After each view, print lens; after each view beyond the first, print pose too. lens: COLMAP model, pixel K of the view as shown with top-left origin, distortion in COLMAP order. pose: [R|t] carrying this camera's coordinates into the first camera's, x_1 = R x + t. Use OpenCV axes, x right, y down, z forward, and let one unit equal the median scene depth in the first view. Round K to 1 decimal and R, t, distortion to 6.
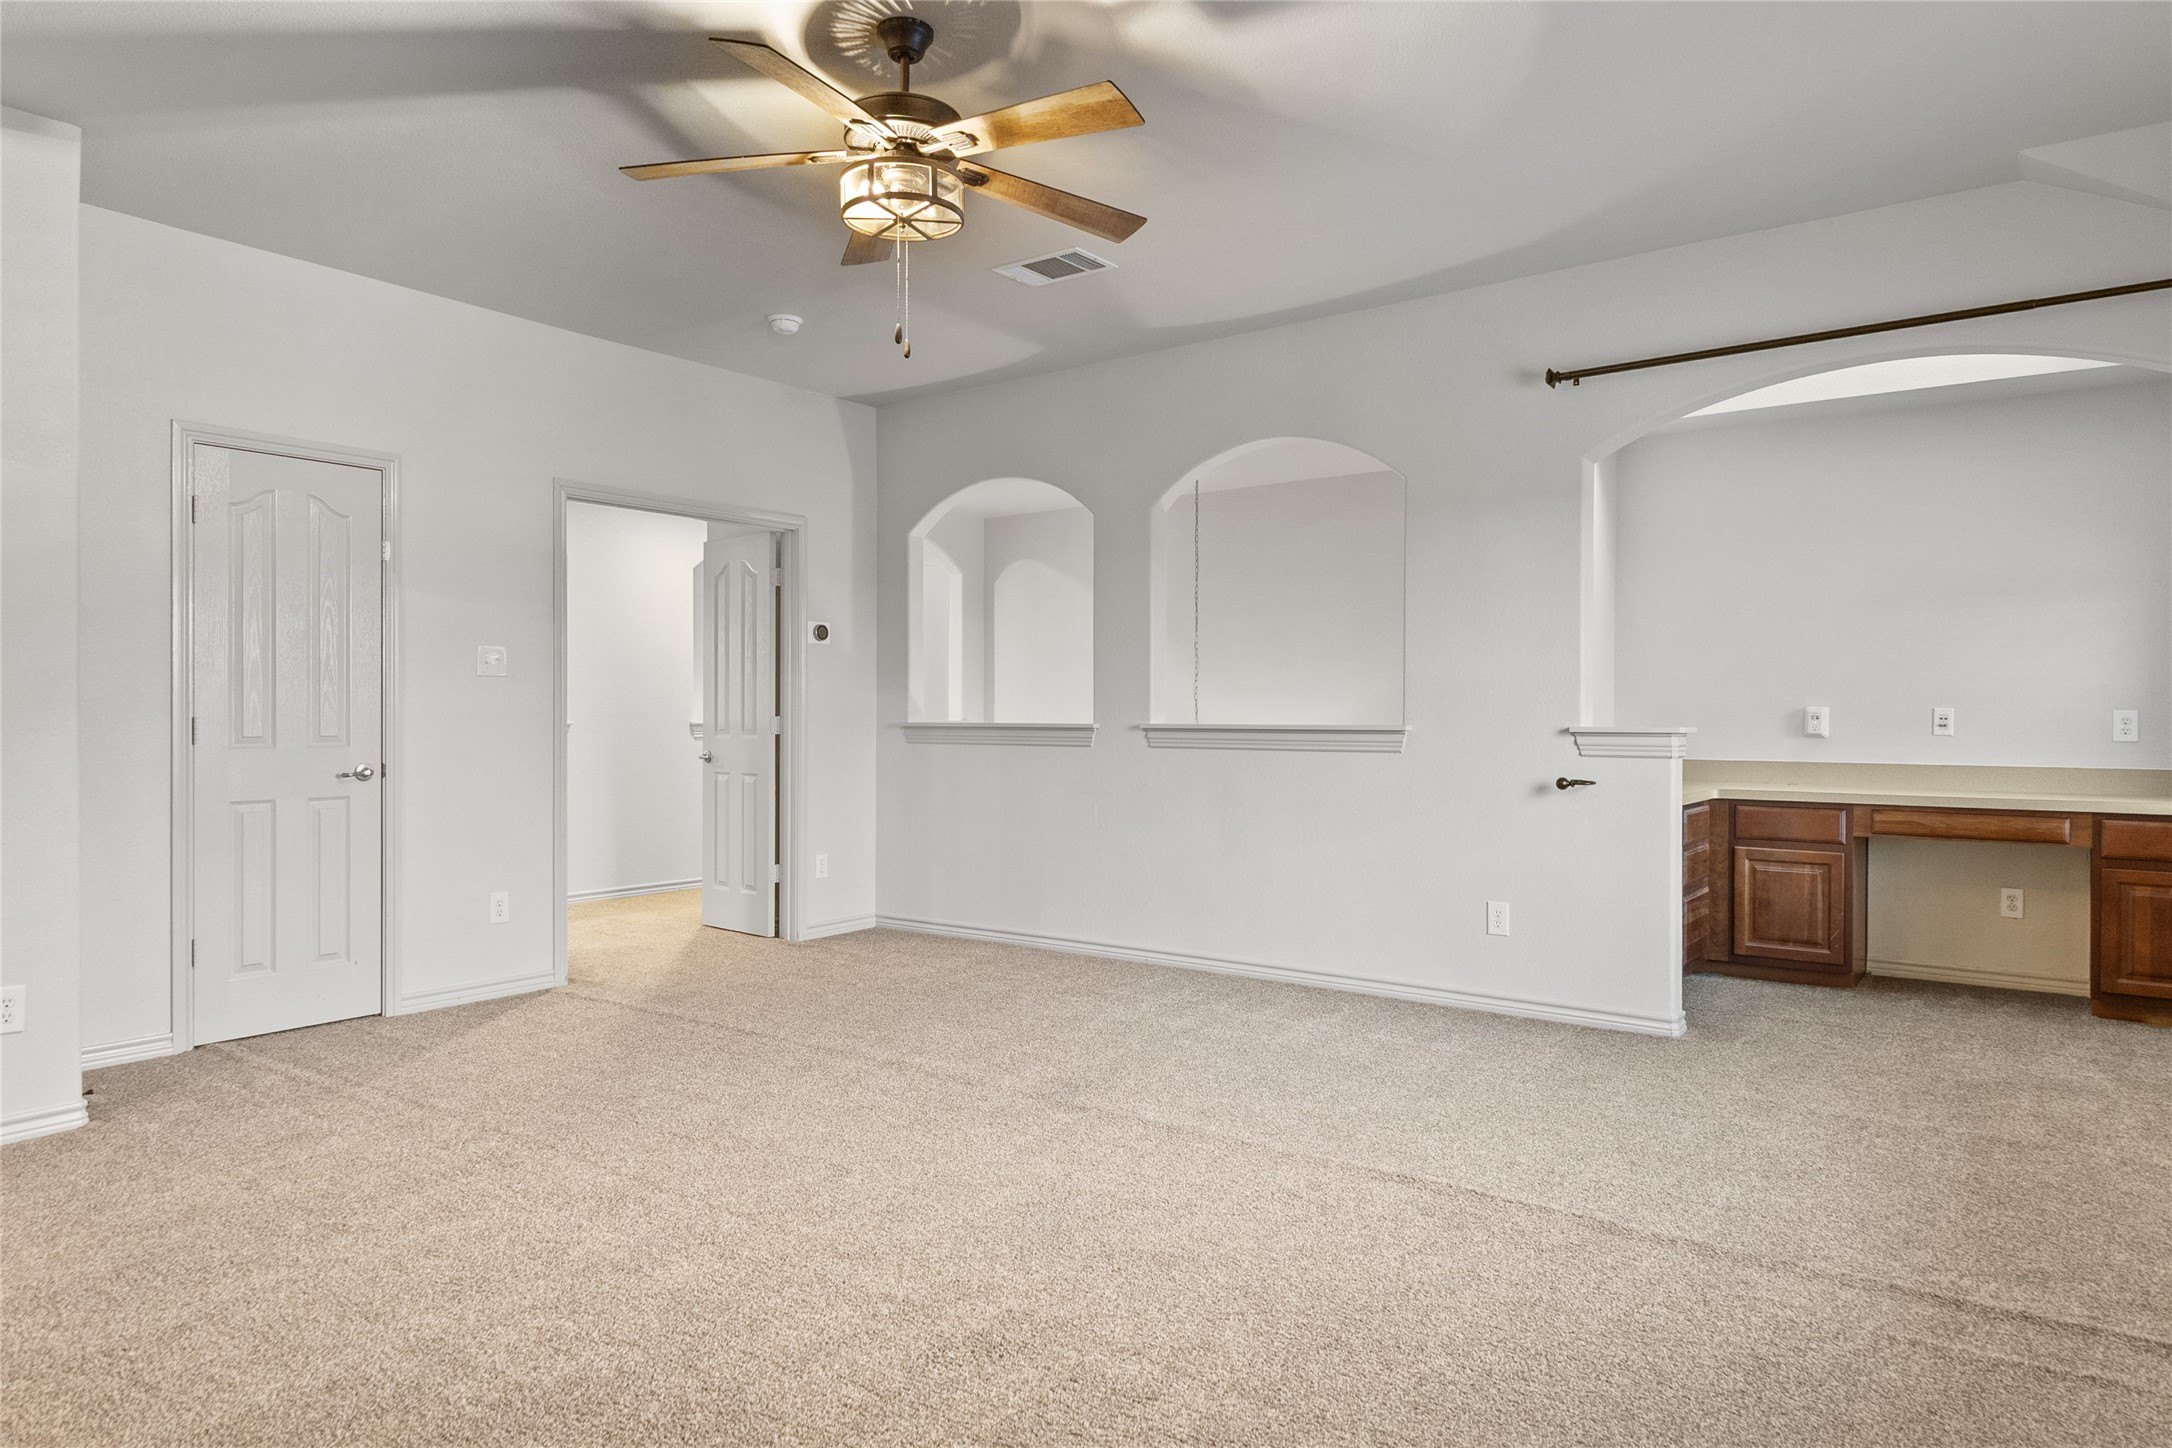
lens RADIAL K [[1259.2, 0, 1086.0], [0, 1259.2, 724.0], [0, 0, 1]] dist [-0.001380, -0.000599]
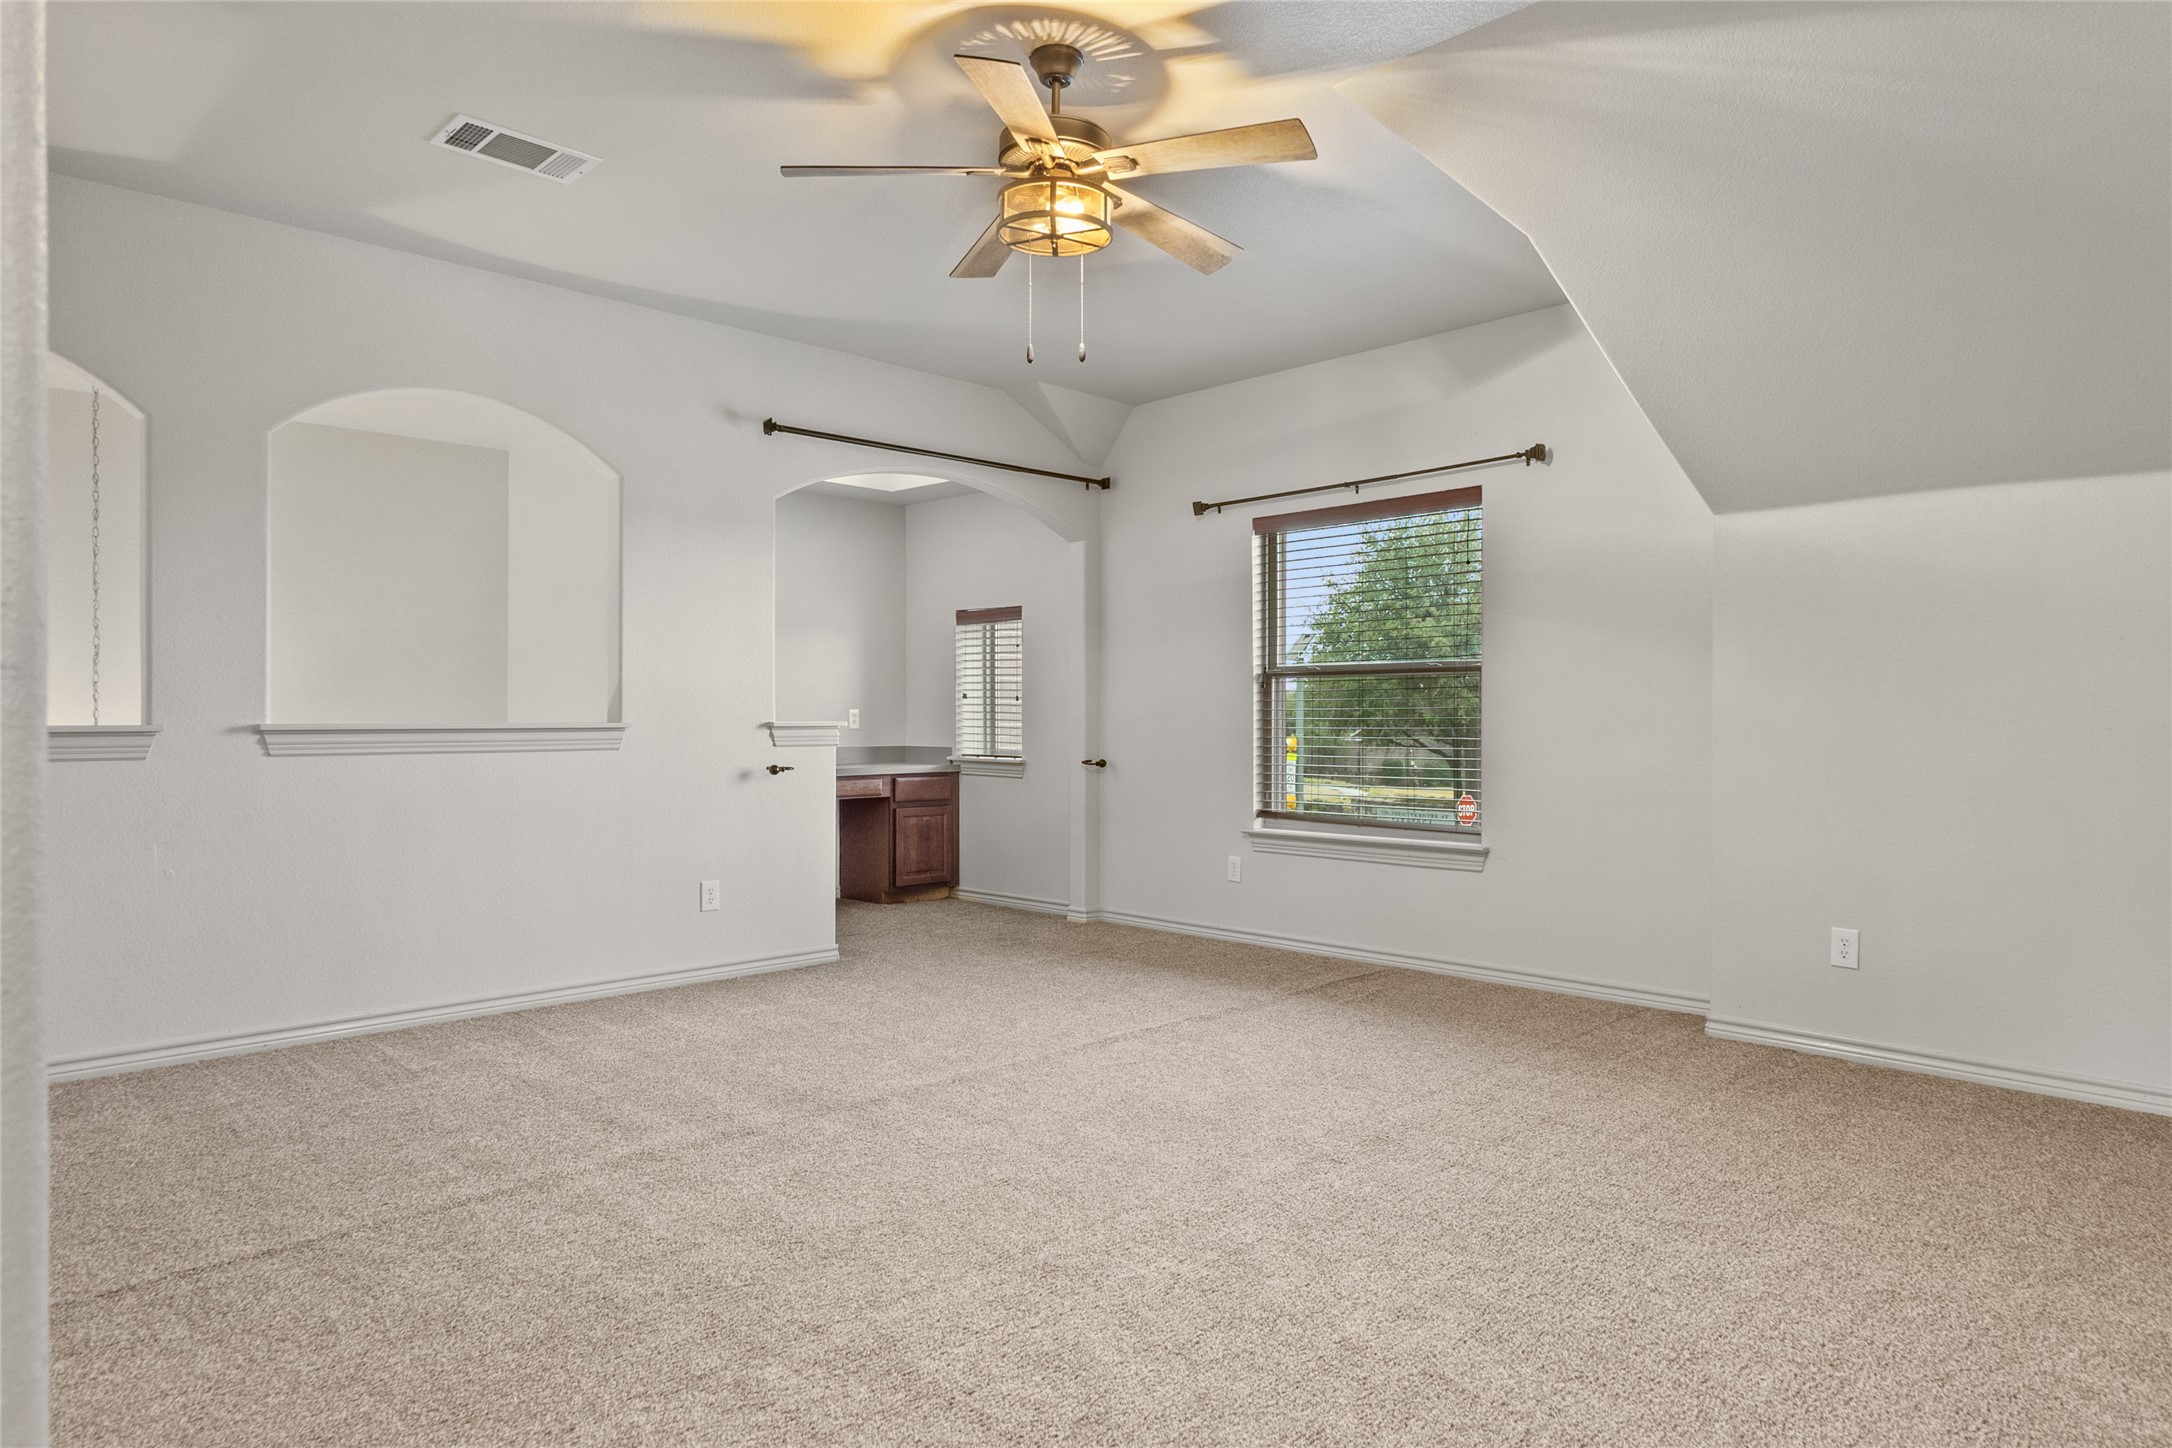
lens RADIAL K [[1259.2, 0, 1086.0], [0, 1259.2, 724.0], [0, 0, 1]] dist [-0.001380, -0.000599]
pose [[0.174278, -0.008378, 0.984661, -0.715070], [0.007862, 0.999944, 0.007116, -0.001625], [-0.984665, 0.006501, 0.174334, 0.490184]]
